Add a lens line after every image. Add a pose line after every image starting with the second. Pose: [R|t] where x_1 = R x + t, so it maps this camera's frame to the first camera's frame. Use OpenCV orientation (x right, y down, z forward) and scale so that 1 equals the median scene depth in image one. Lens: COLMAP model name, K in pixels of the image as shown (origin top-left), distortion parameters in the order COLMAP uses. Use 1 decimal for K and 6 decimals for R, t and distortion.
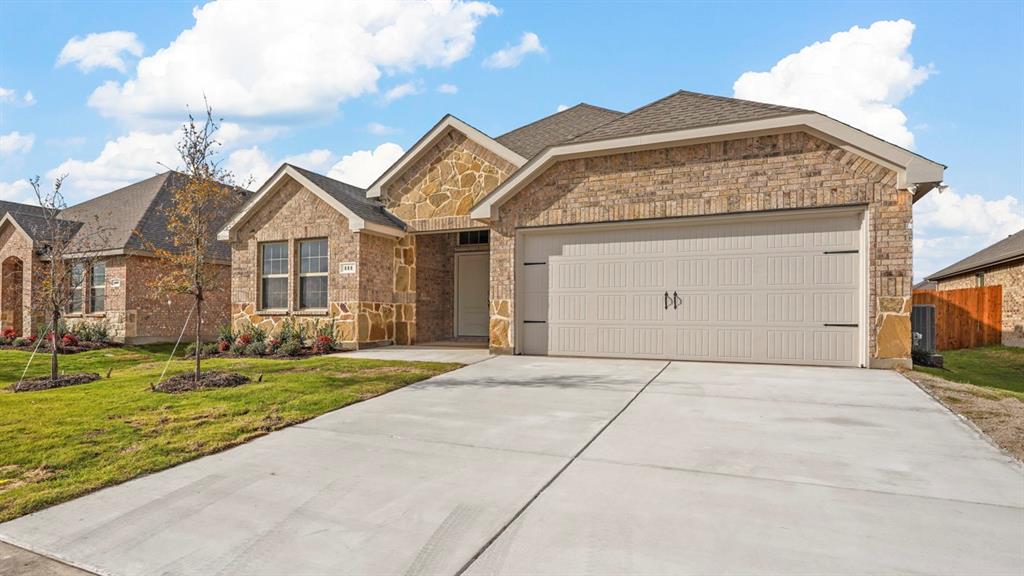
lens RADIAL K [[493.5, 0, 459.5], [0, 493.5, 316.3], [0, 0, 1]] dist [-0.001771, -0.000249]
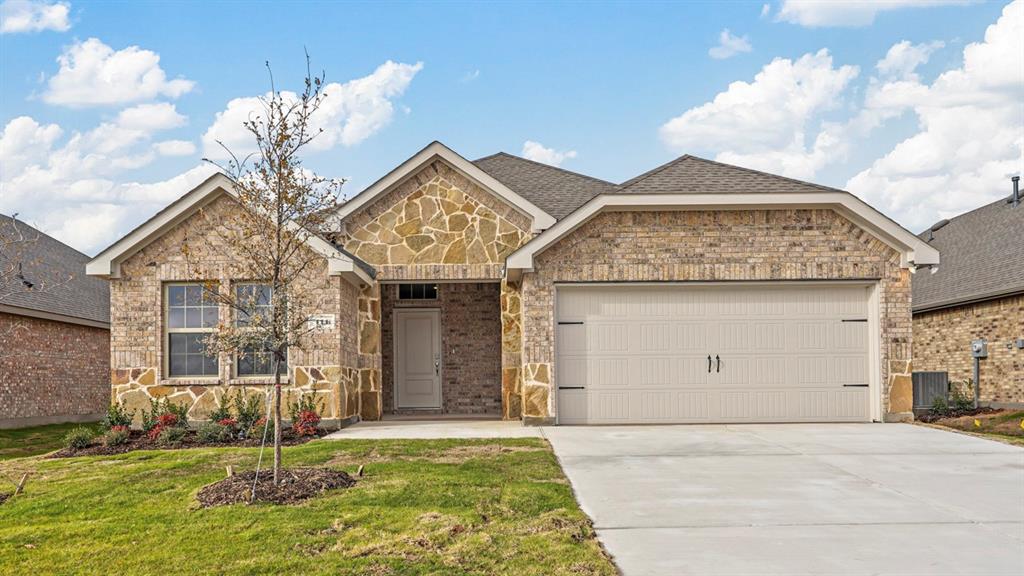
lens RADIAL K [[545.1, 0, 464.1], [0, 545.1, 386.0], [0, 0, 1]] dist [-0.002320, 0.000227]
pose [[0.917917, -0.015182, 0.396481, -0.358781], [0.014568, 0.999883, 0.004562, 0.000451], [-0.396504, 0.001589, 0.918031, 0.140858]]
